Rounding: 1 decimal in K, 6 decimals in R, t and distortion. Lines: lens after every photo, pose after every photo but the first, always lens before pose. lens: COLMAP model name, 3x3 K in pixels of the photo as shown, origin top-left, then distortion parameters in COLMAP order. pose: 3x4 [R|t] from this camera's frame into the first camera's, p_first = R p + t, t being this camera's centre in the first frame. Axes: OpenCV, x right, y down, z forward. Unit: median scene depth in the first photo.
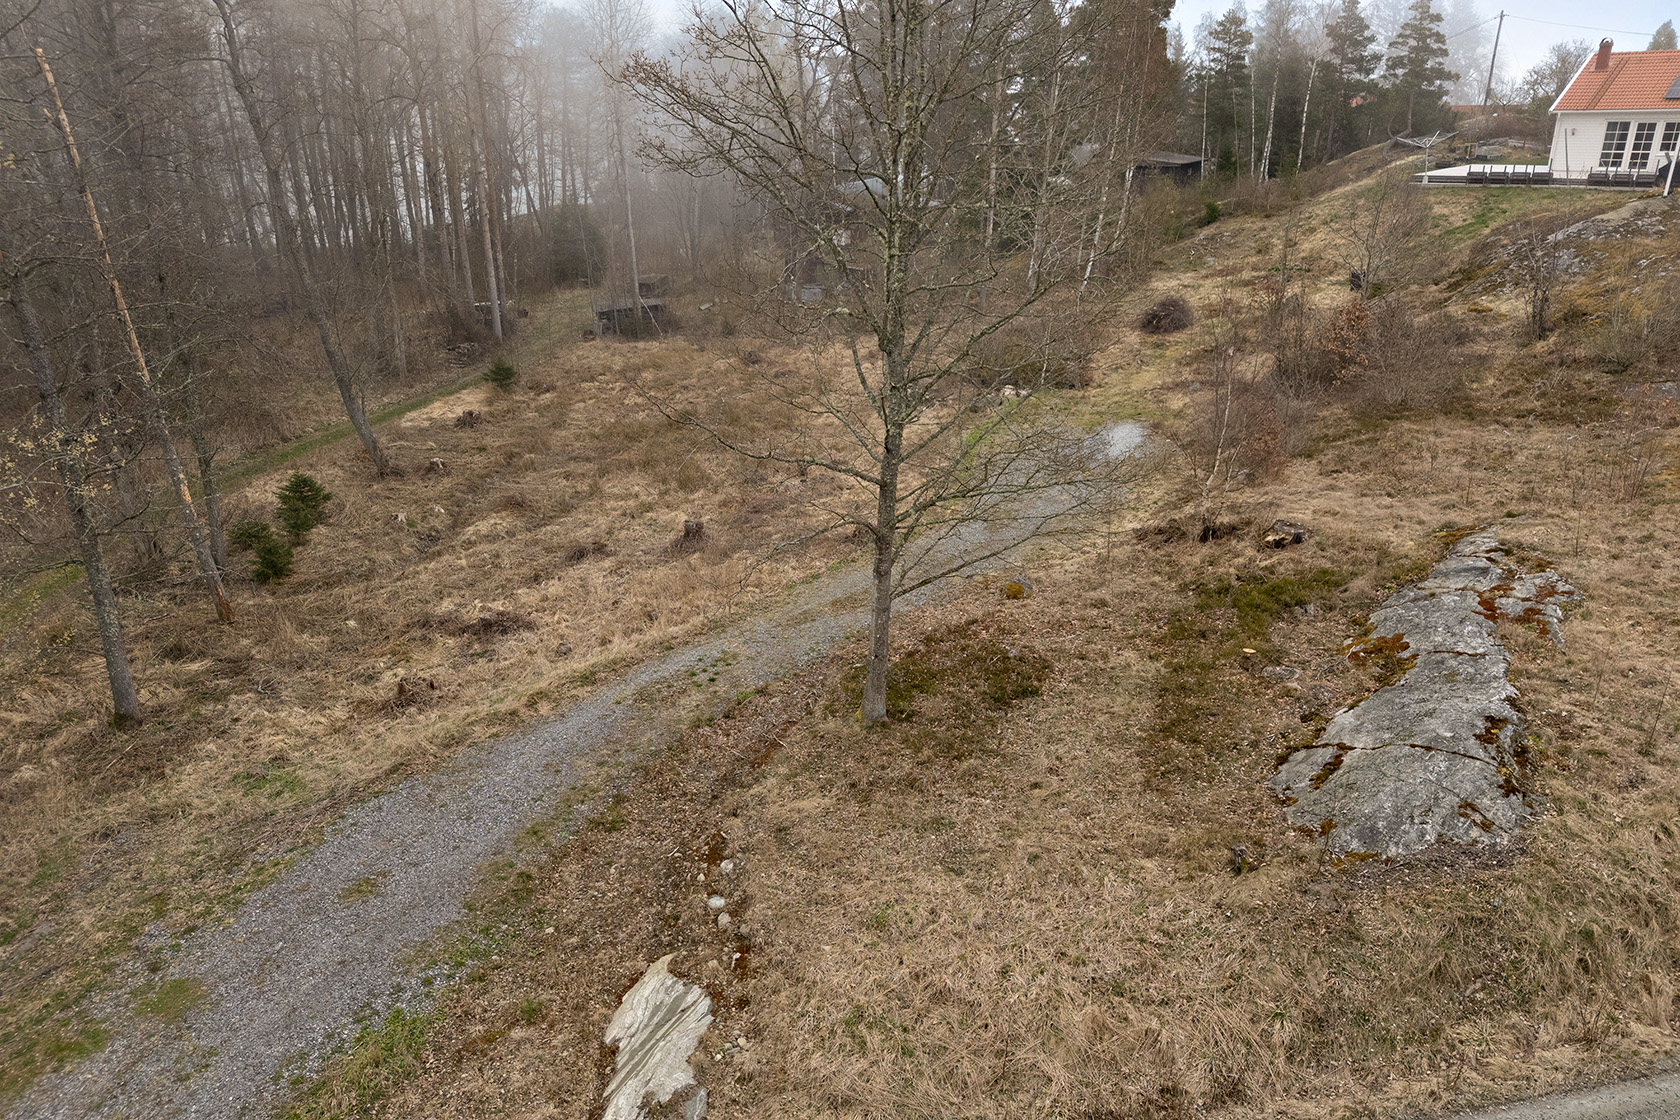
lens RADIAL K [[1216.5, 0, 871.2], [0, 1216.5, 615.8], [0, 0, 1]] dist [0.107279, -0.120140]
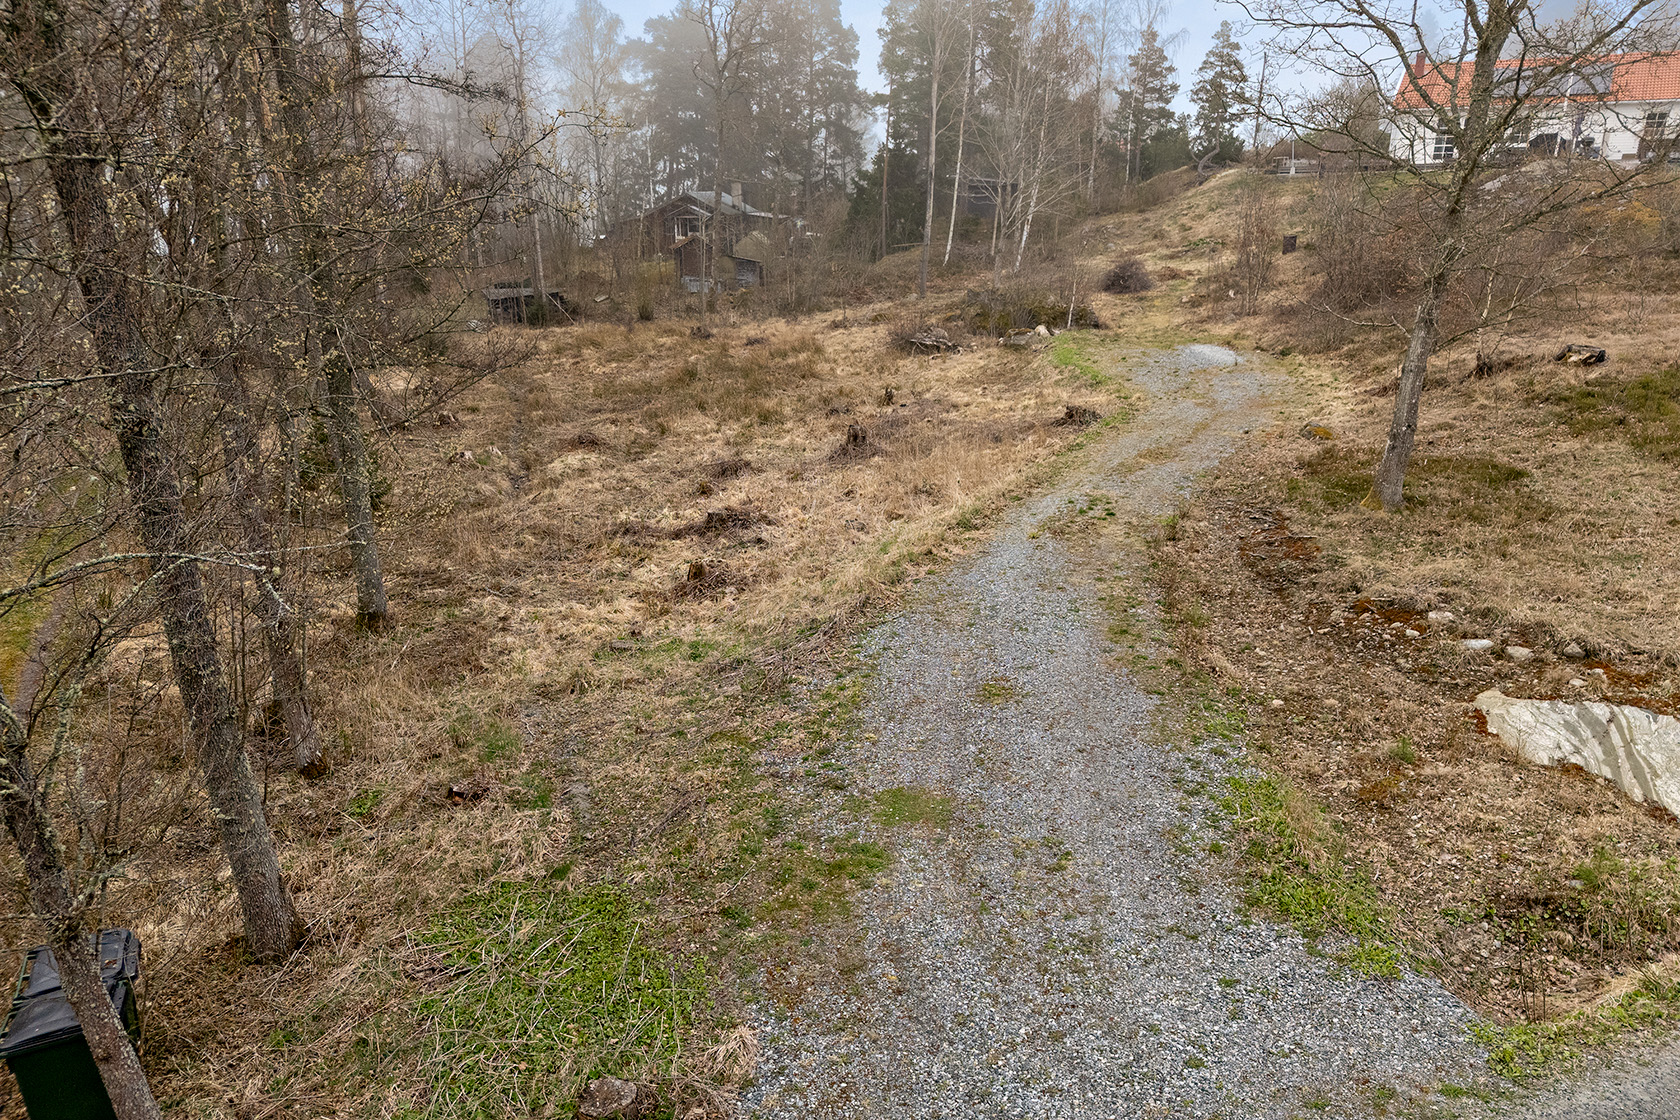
lens RADIAL K [[1216.5, 0, 871.2], [0, 1216.5, 615.8], [0, 0, 1]] dist [0.107279, -0.120140]
pose [[0.966445, -0.072760, 0.246353, -0.318688], [0.089163, 0.994437, -0.056079, 0.097822], [-0.240903, 0.076163, 0.967556, 0.119957]]
